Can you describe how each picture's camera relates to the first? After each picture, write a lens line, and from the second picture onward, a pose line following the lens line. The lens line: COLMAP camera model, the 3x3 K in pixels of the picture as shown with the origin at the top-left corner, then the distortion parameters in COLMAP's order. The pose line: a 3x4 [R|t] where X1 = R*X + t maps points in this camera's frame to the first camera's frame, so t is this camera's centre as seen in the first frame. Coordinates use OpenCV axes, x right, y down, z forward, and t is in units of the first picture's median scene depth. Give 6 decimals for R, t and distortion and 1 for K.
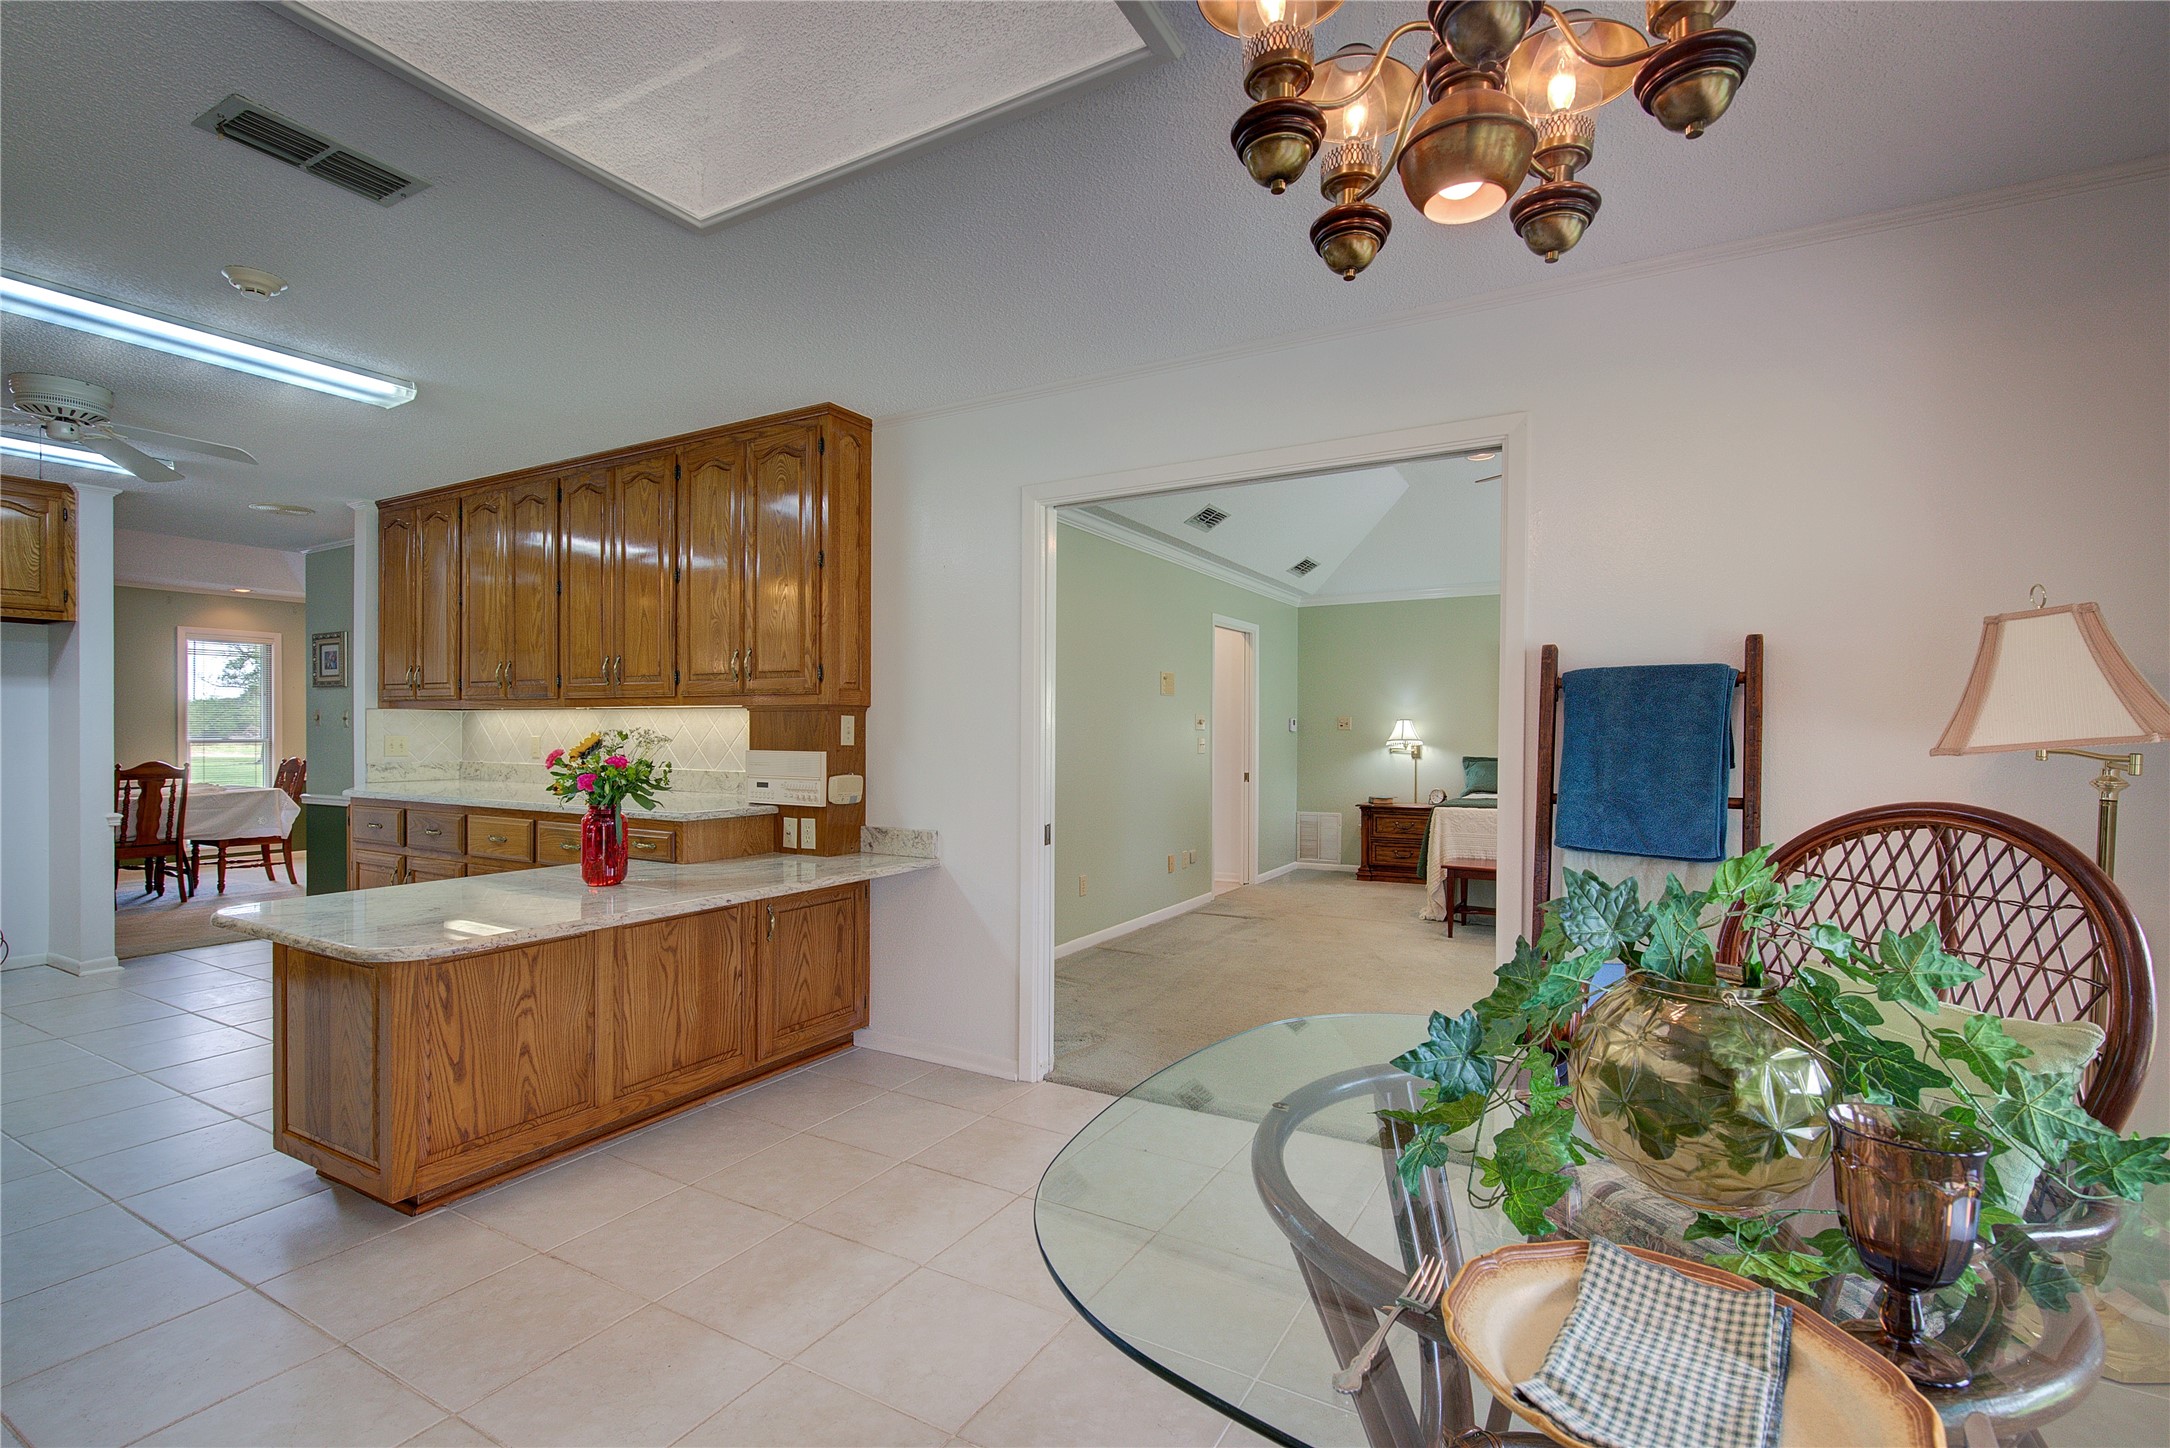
lens RADIAL K [[991.0, 0, 1084.1], [0, 991.0, 731.3], [0, 0, 1]] dist [-0.000036, 0.000095]
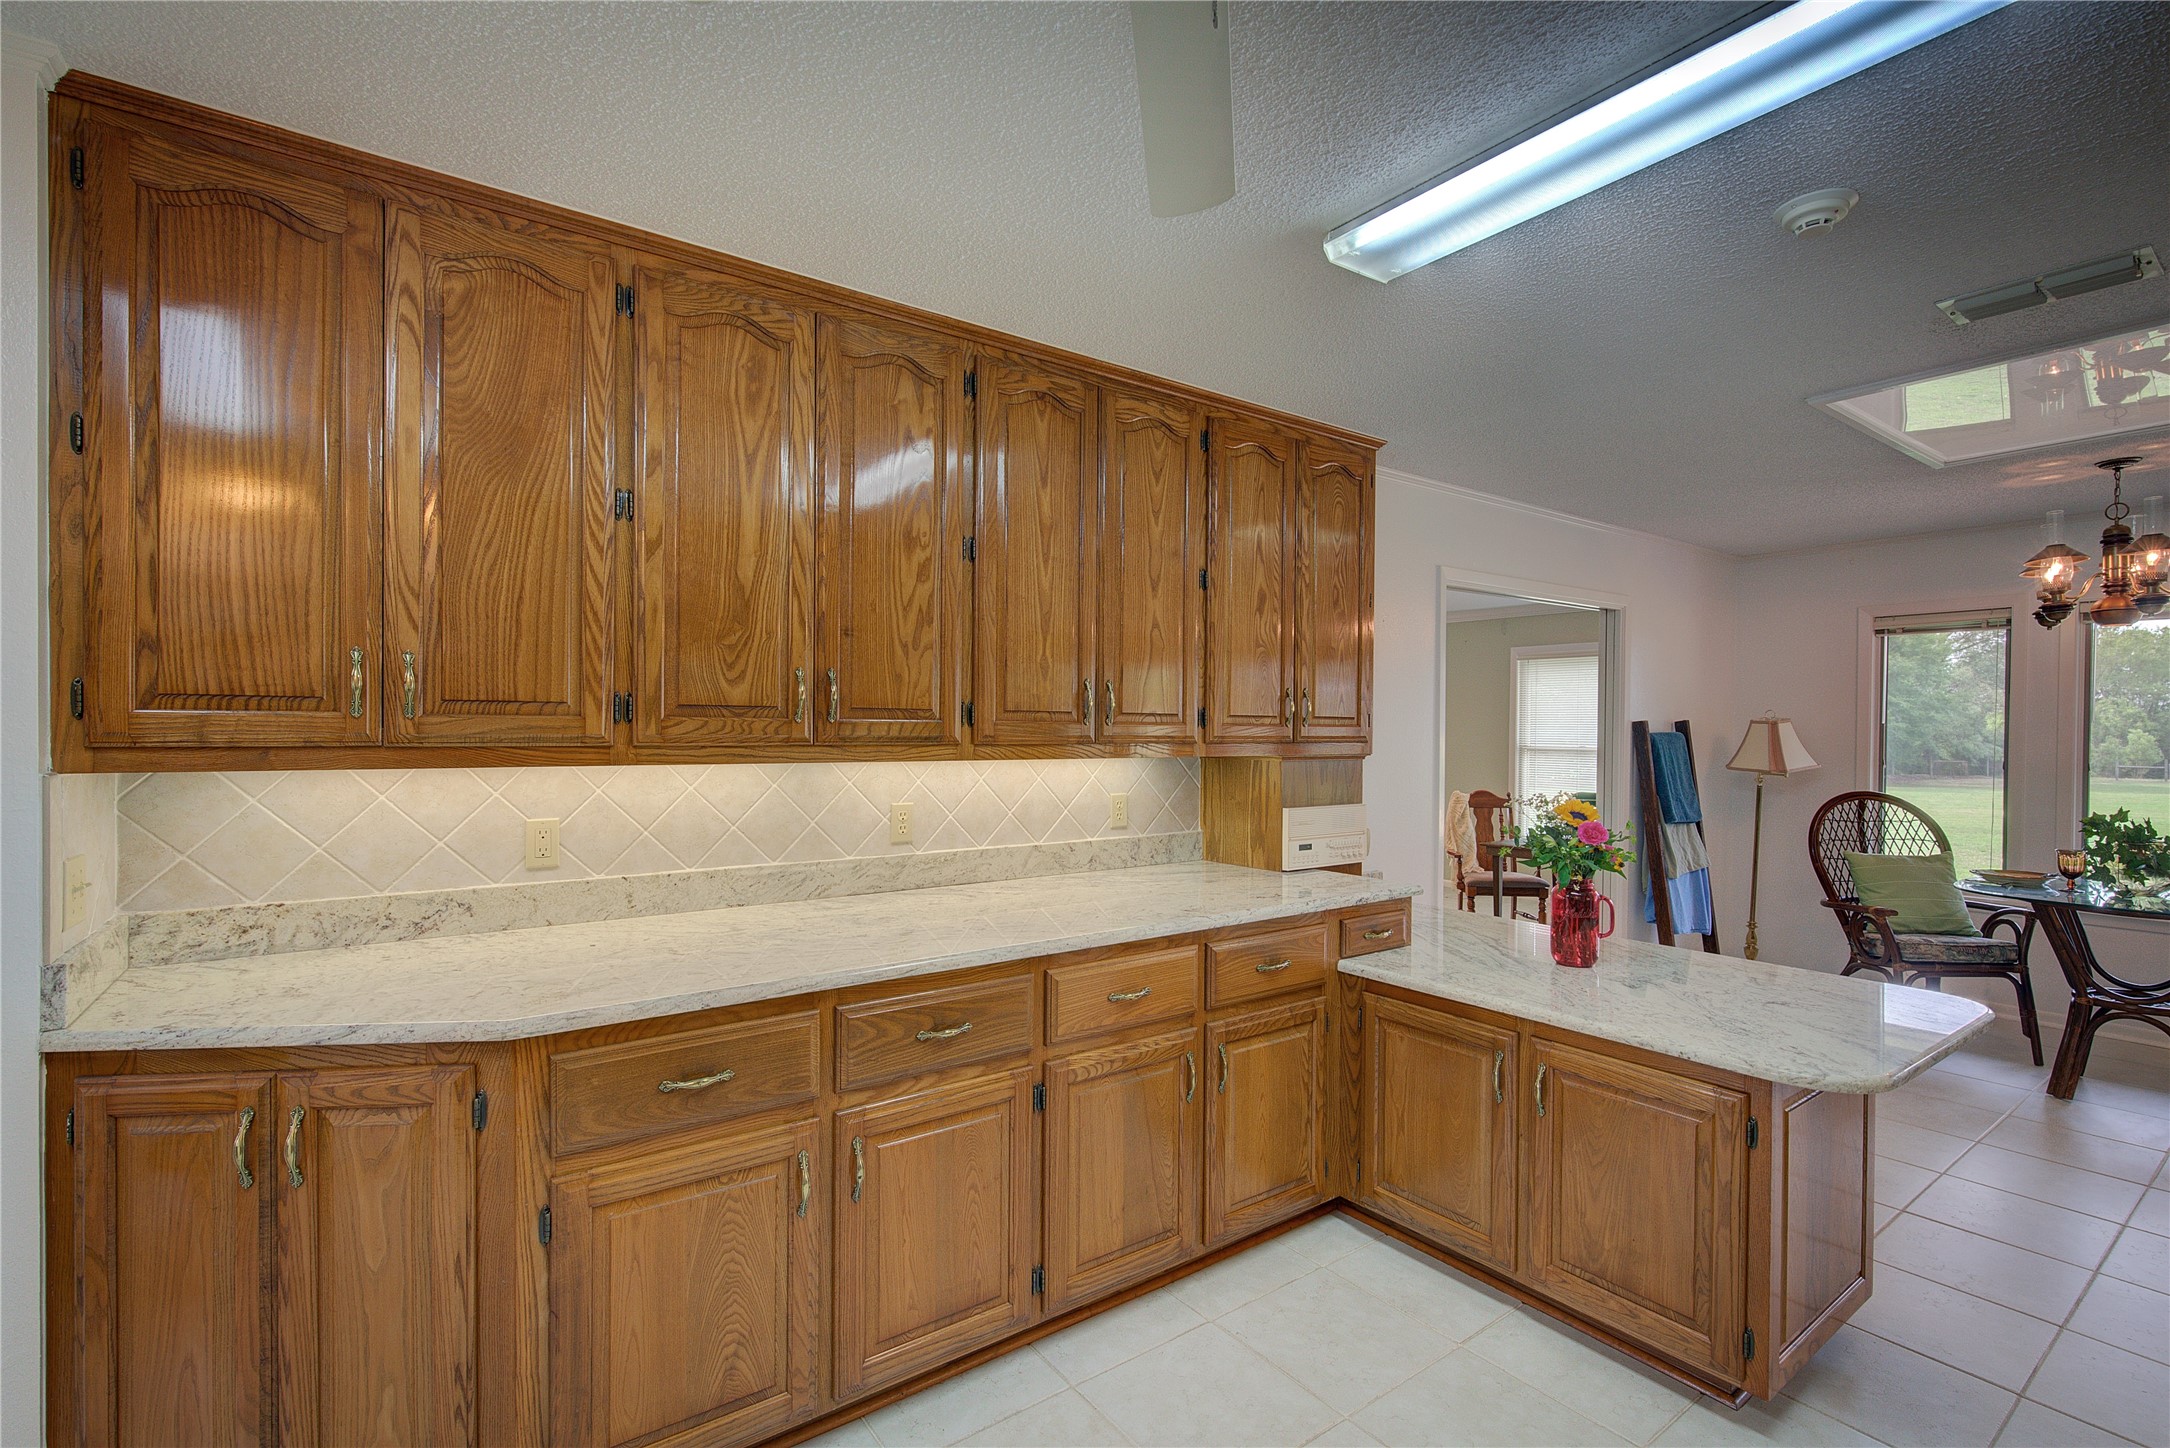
lens RADIAL K [[991.0, 0, 1089.5], [0, 991.0, 733.0], [0, 0, 1]] dist [-0.000036, 0.000095]
pose [[0.402630, -0.009190, 0.915316, -0.579315], [-0.004406, 0.999919, 0.011977, -0.026863], [-0.915352, -0.008855, 0.402557, 0.402673]]
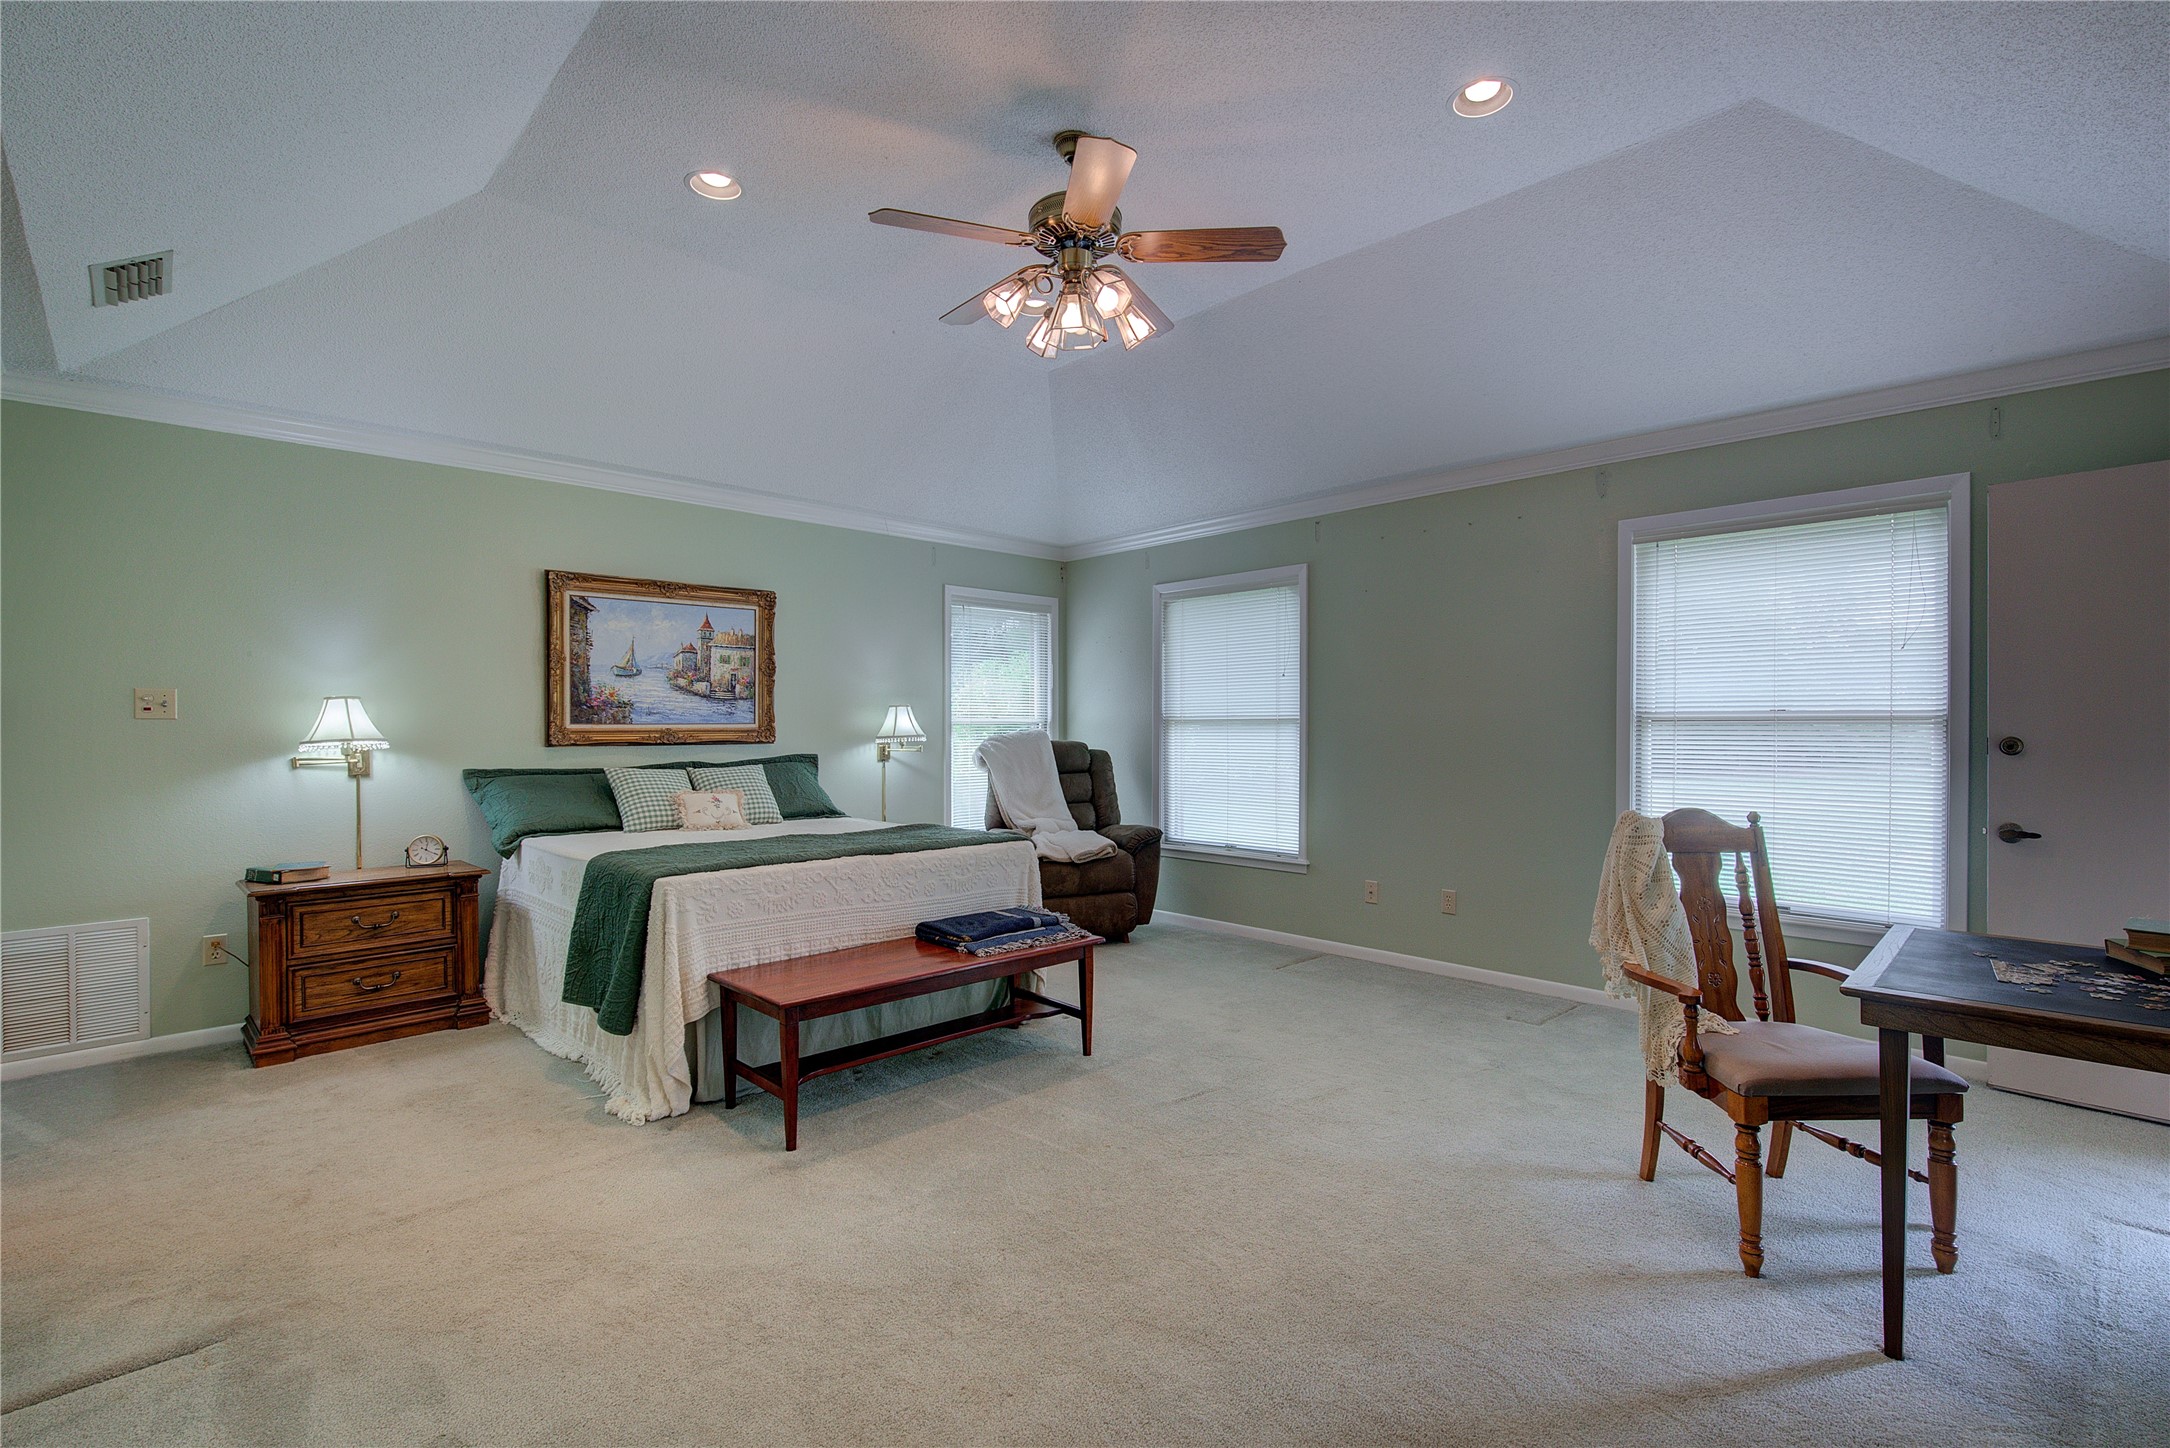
lens RADIAL K [[991.0, 0, 1094.1], [0, 991.0, 739.1], [0, 0, 1]] dist [-0.000036, 0.000095]
pose [[0.283618, -0.018017, 0.958768, -0.033557], [0.004767, 0.999838, 0.017379, 0.001465], [-0.958925, -0.000359, 0.283658, 0.538669]]
